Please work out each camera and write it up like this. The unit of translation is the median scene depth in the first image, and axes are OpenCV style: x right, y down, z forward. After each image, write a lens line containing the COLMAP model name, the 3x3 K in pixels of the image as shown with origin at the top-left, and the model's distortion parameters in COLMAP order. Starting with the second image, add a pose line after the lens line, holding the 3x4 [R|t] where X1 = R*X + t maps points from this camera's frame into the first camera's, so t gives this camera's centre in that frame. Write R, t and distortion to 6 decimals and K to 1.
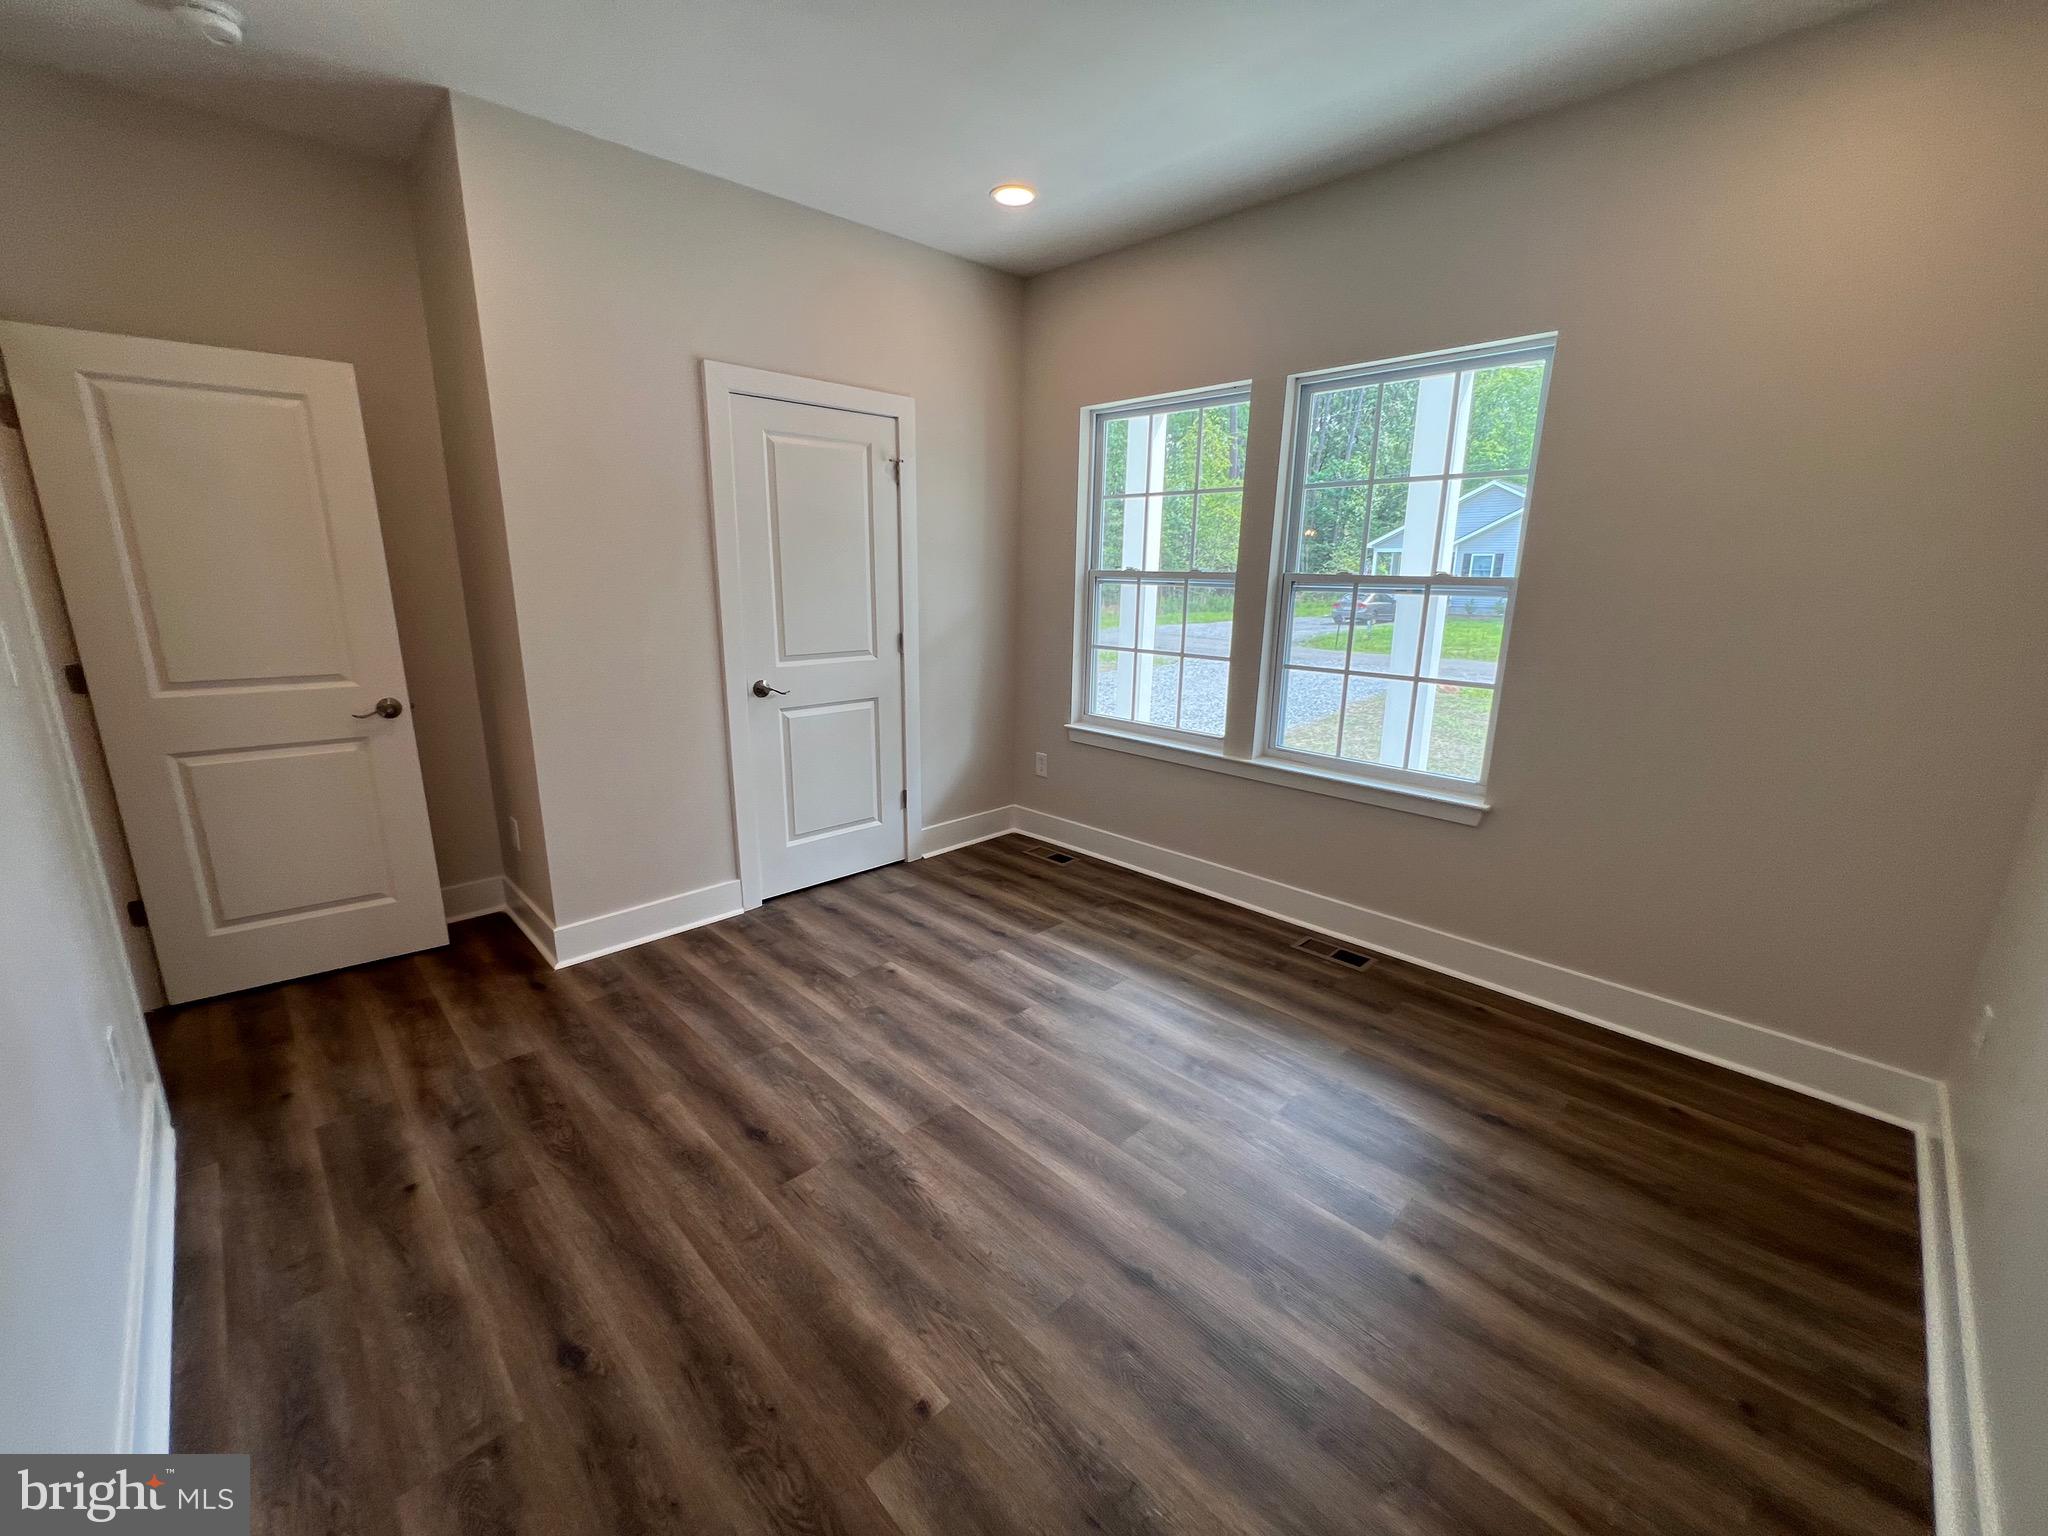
lens RADIAL K [[820.7, 0, 1019.4], [0, 820.7, 764.1], [0, 0, 1]] dist [-0.002736, 0.001245]
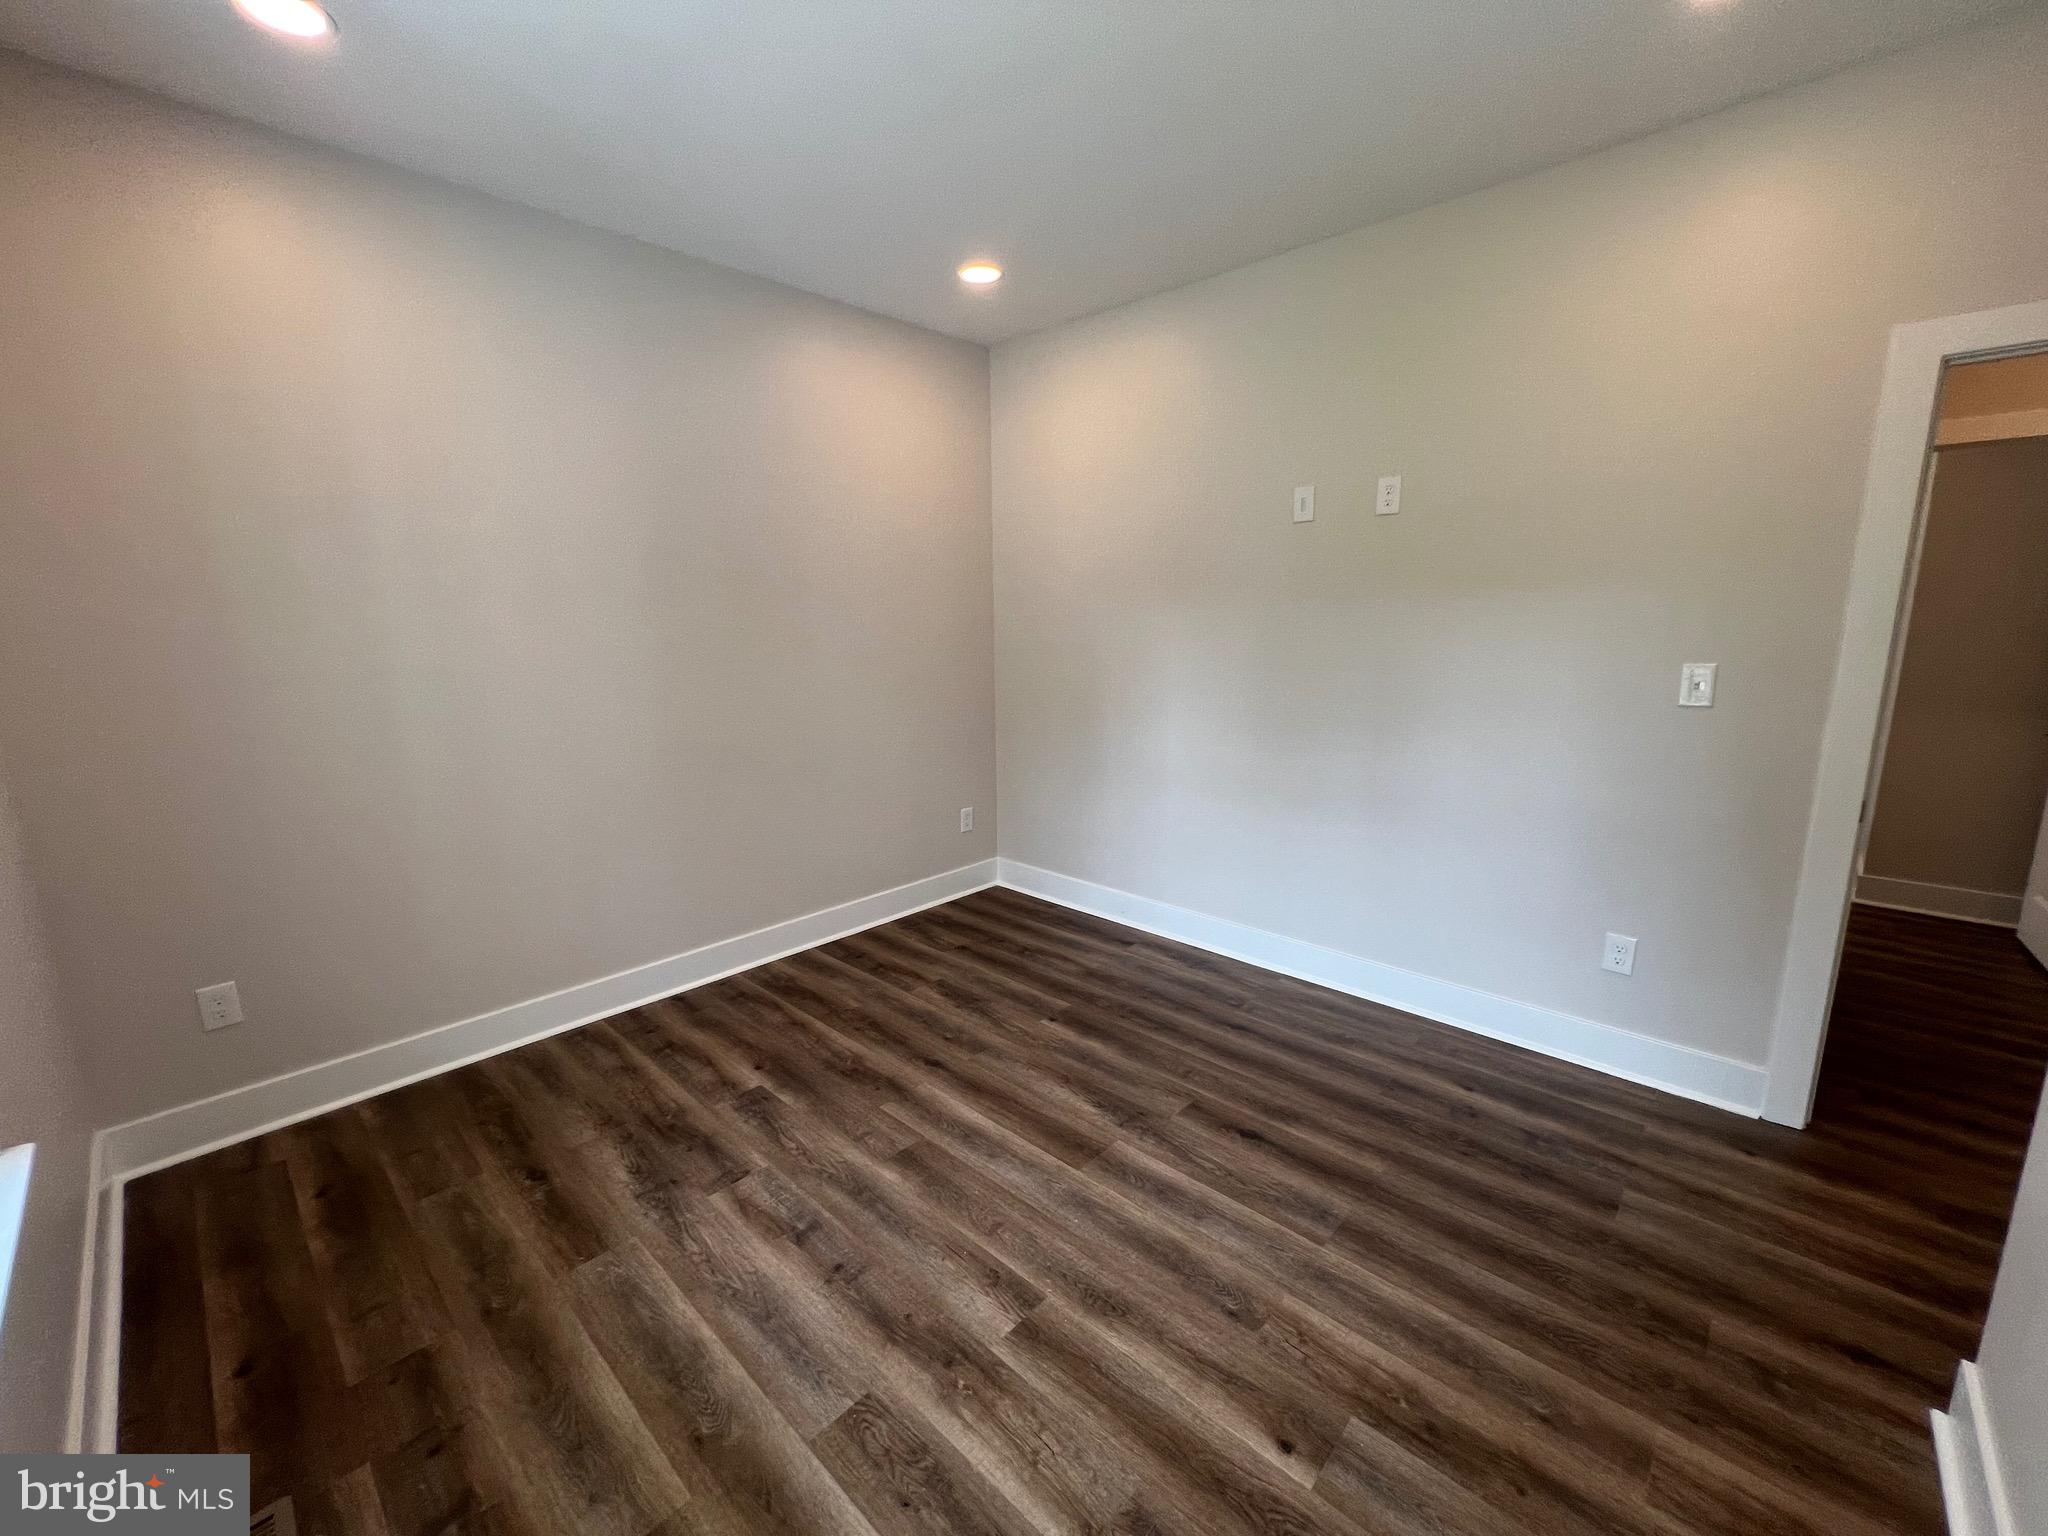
lens RADIAL K [[811.5, 0, 1023.0], [0, 811.5, 796.8], [0, 0, 1]] dist [-0.001202, 0.000424]
pose [[-0.999098, 0.008796, -0.041552, 0.020971], [-0.010490, 0.896902, 0.442106, -0.348550], [0.041157, 0.442143, -0.896000, 1.408637]]
